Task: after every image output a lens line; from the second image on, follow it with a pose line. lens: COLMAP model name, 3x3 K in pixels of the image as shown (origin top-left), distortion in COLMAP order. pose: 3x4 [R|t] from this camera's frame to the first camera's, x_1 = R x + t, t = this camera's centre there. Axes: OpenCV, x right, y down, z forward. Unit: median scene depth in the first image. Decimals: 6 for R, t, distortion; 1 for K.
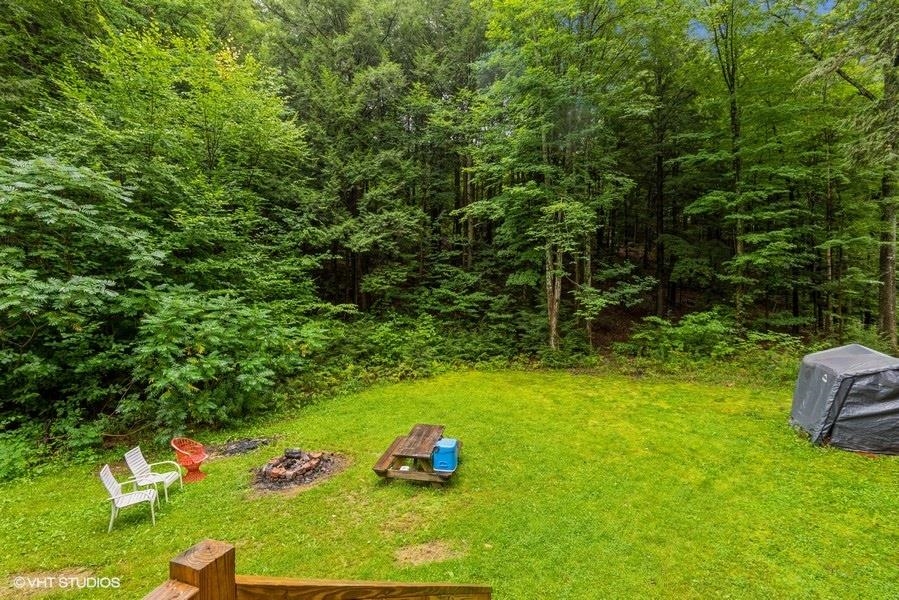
lens RADIAL K [[409.5, 0, 447.1], [0, 409.5, 295.0], [0, 0, 1]] dist [0.038133, -0.018487]
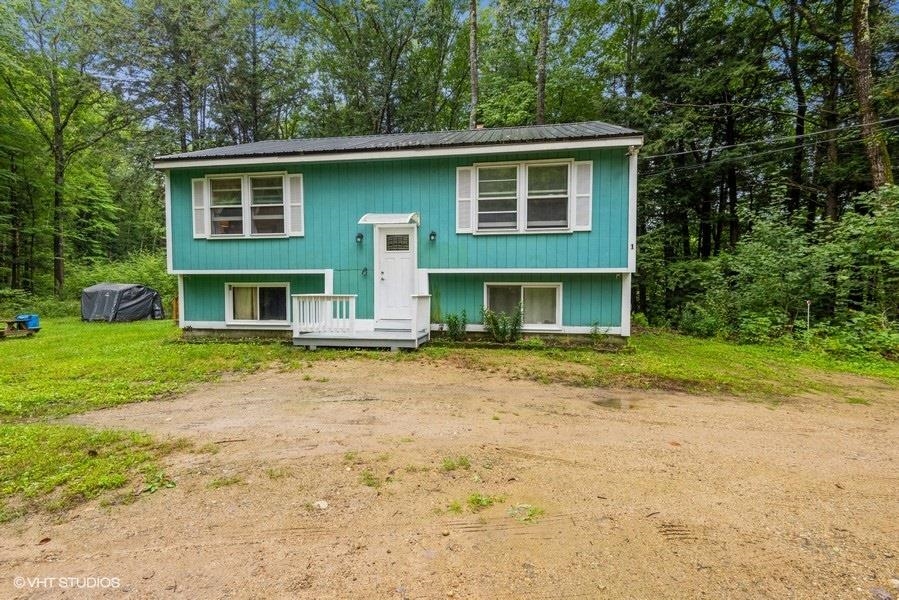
lens RADIAL K [[409.5, 0, 447.1], [0, 409.5, 295.0], [0, 0, 1]] dist [0.038133, -0.018487]
pose [[-0.162653, -0.018327, 0.986513, -0.831037], [0.009340, 0.999754, 0.020113, 0.096592], [-0.986639, 0.012486, -0.162442, -0.210678]]
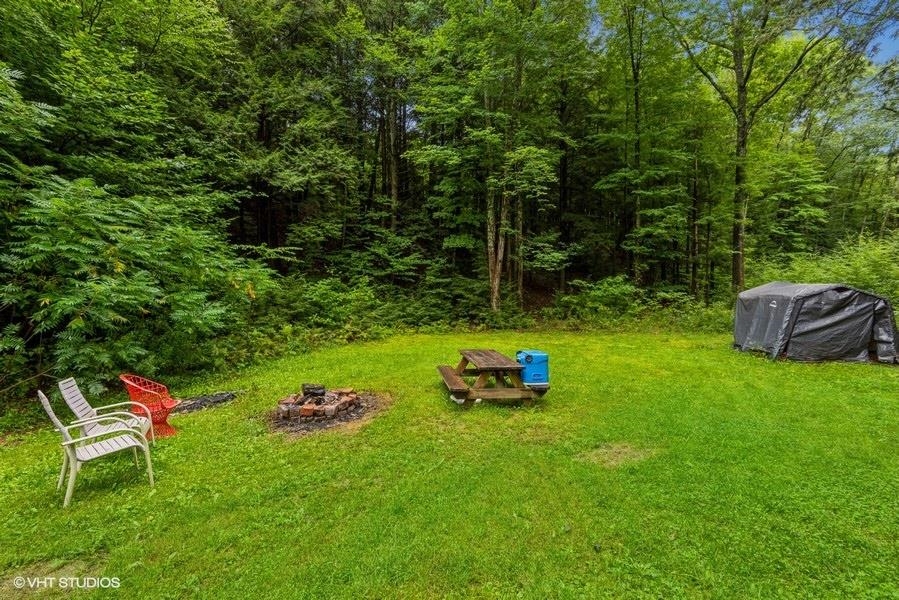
lens RADIAL K [[409.5, 0, 447.1], [0, 409.5, 295.0], [0, 0, 1]] dist [0.038133, -0.018487]
pose [[0.950923, -0.002284, 0.309418, -0.161577], [0.001379, 0.999994, 0.003145, 0.094083], [-0.309423, -0.002563, 0.950921, 0.108835]]
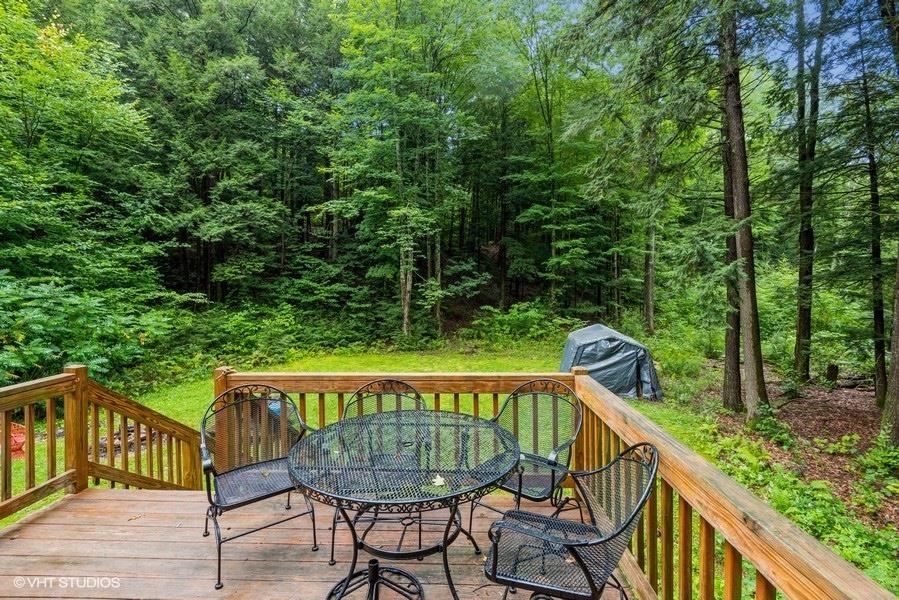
lens RADIAL K [[411.1, 0, 452.1], [0, 411.1, 292.1], [0, 0, 1]] dist [0.026280, -0.017344]
pose [[0.957344, 0.009478, 0.288796, 0.055633], [-0.013704, 0.999827, 0.012615, -0.001587], [-0.288626, -0.016035, 0.957308, -0.128547]]
